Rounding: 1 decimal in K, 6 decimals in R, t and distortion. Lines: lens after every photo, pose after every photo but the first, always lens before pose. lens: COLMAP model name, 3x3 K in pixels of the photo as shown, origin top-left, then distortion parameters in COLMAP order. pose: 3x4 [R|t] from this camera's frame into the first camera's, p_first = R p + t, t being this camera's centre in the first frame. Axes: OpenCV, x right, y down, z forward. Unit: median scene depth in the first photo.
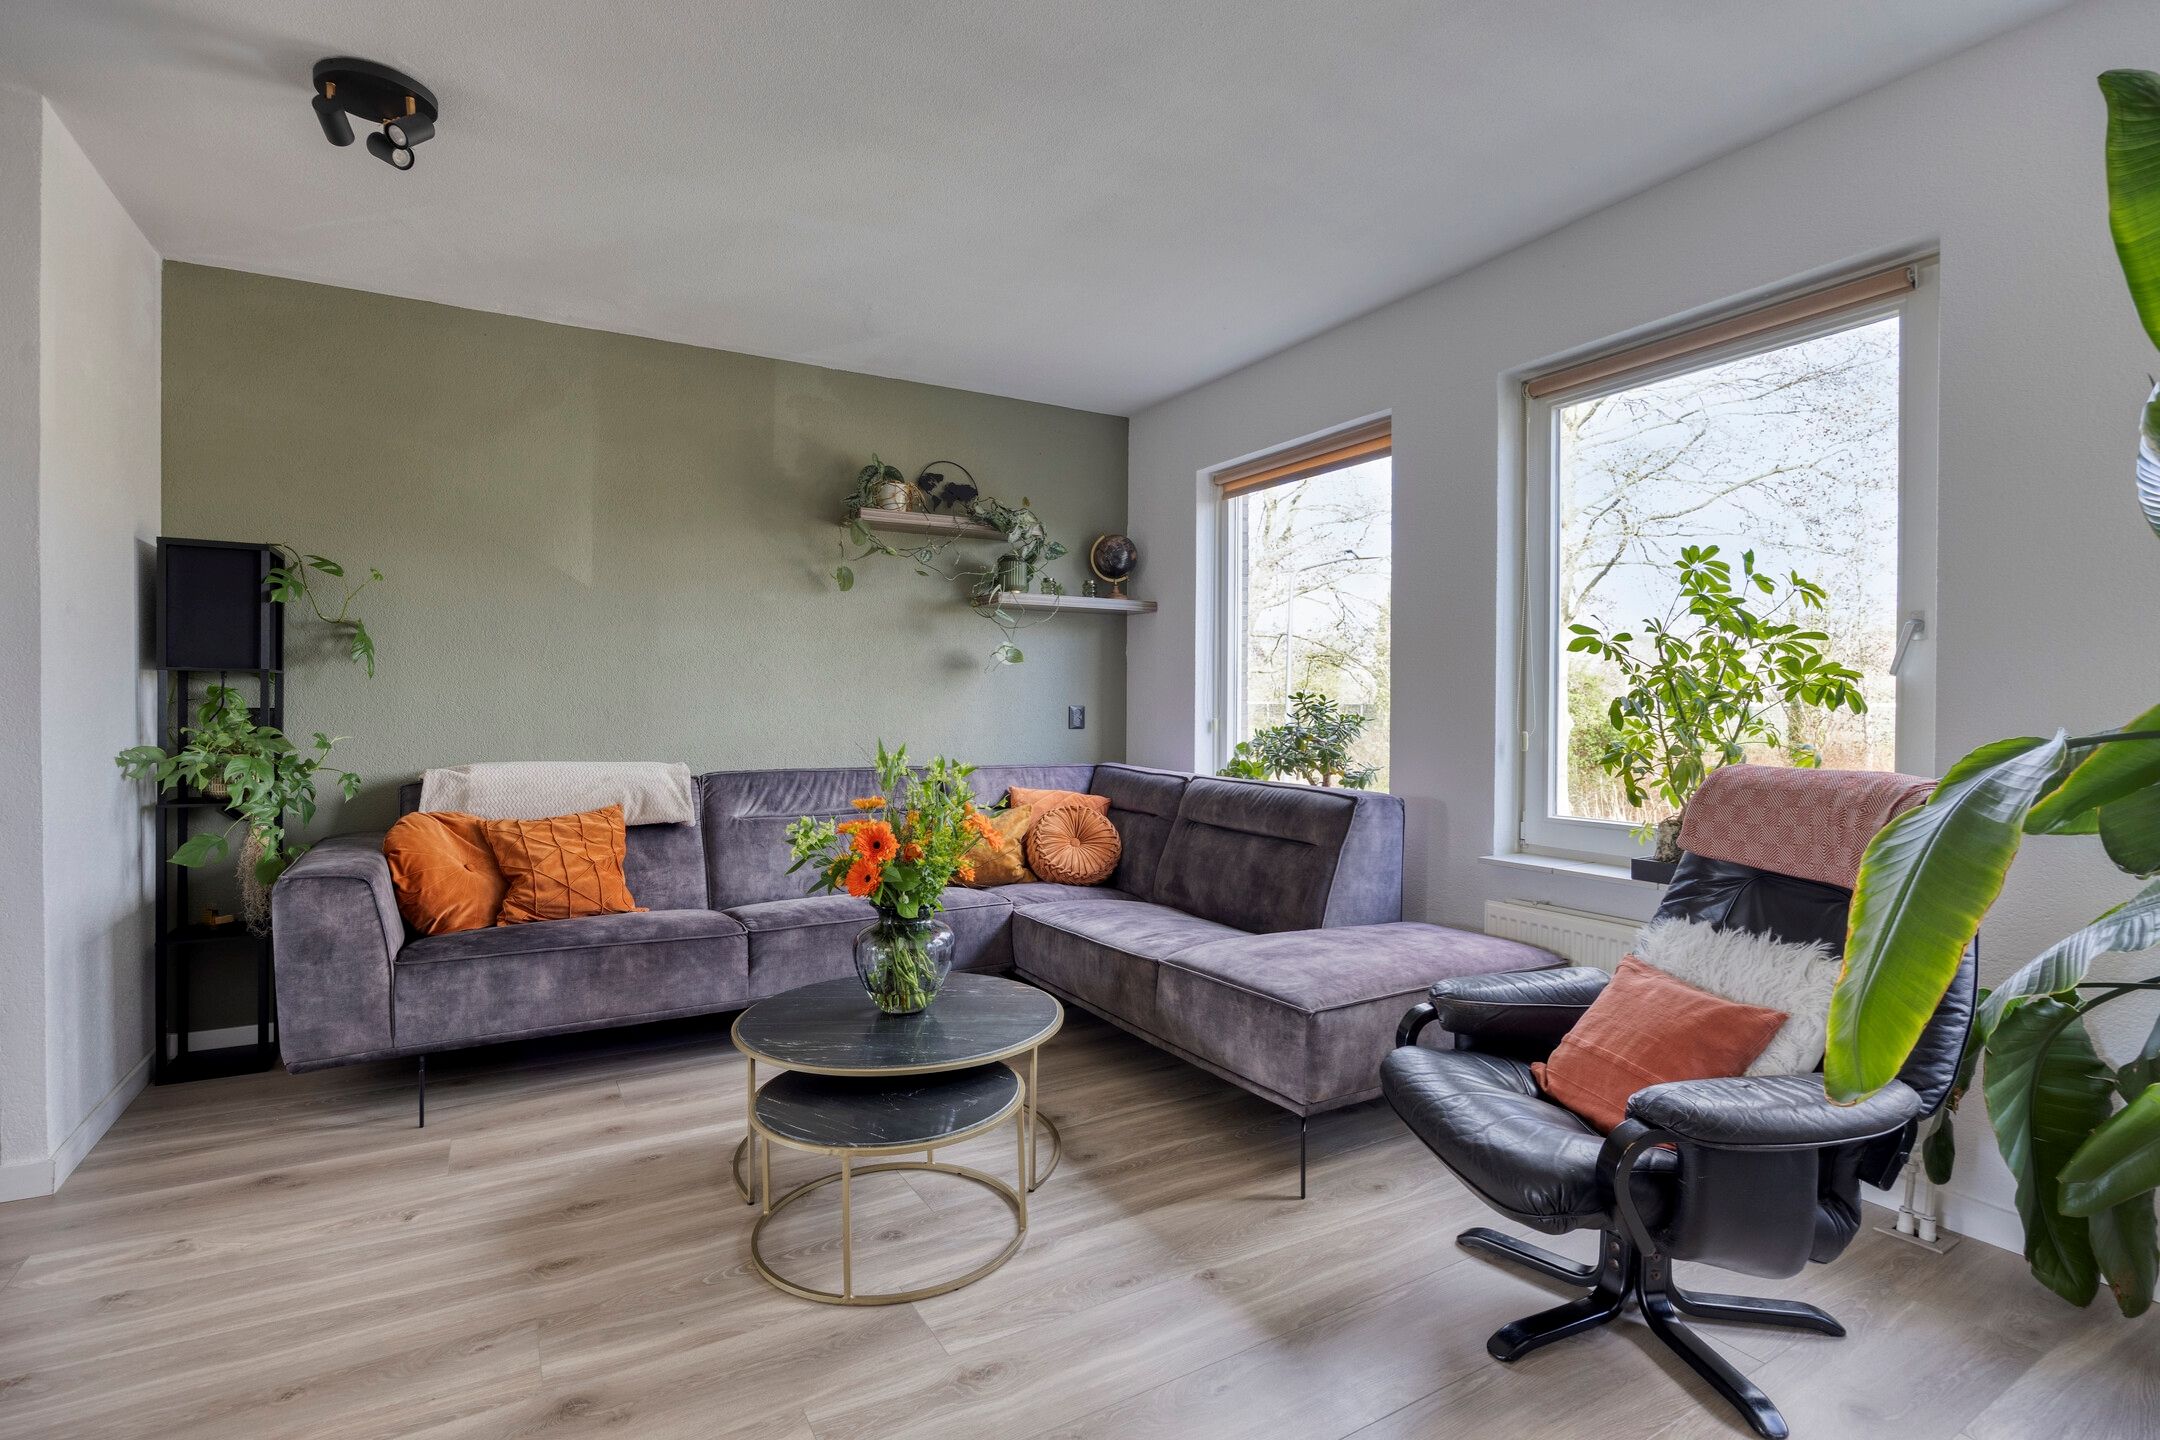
lens RADIAL K [[1039.3, 0, 1075.5], [0, 1039.3, 714.4], [0, 0, 1]] dist [-0.004821, 0.000209]
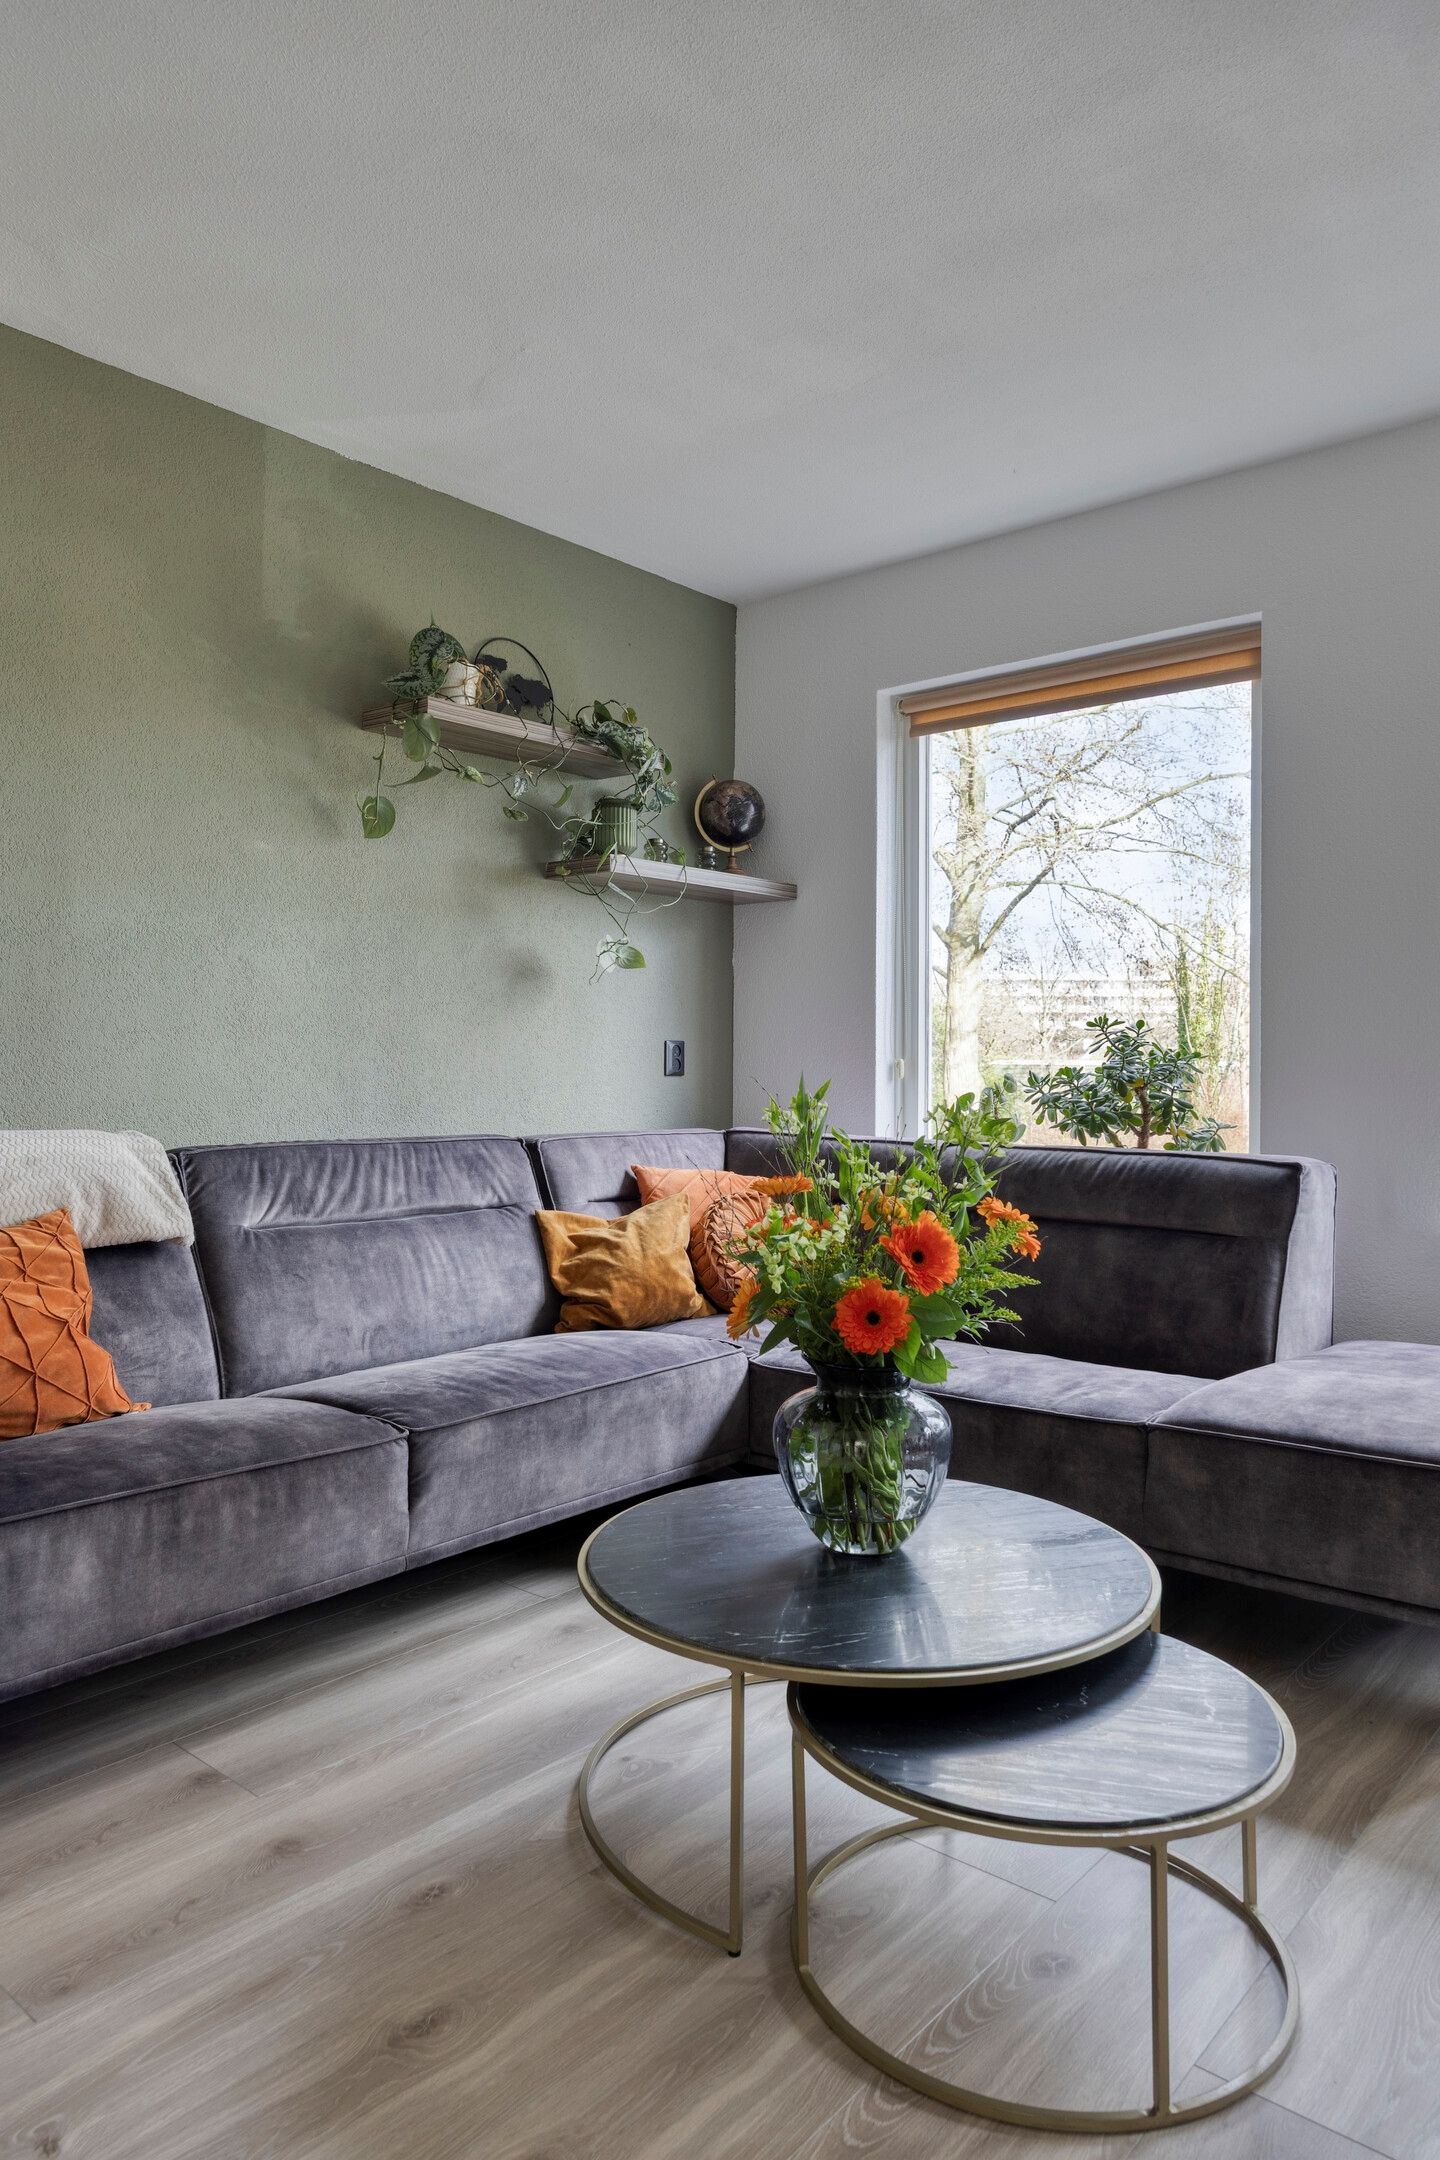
lens RADIAL K [[1430.2, 0, 716.9], [0, 1430.2, 1062.2], [0, 0, 1]] dist [0.003297, 0.001729]
pose [[0.944755, 0.002889, 0.327766, -0.350211], [0.000200, 0.999956, -0.009390, 0.018263], [-0.327778, 0.008937, 0.944712, 0.198472]]
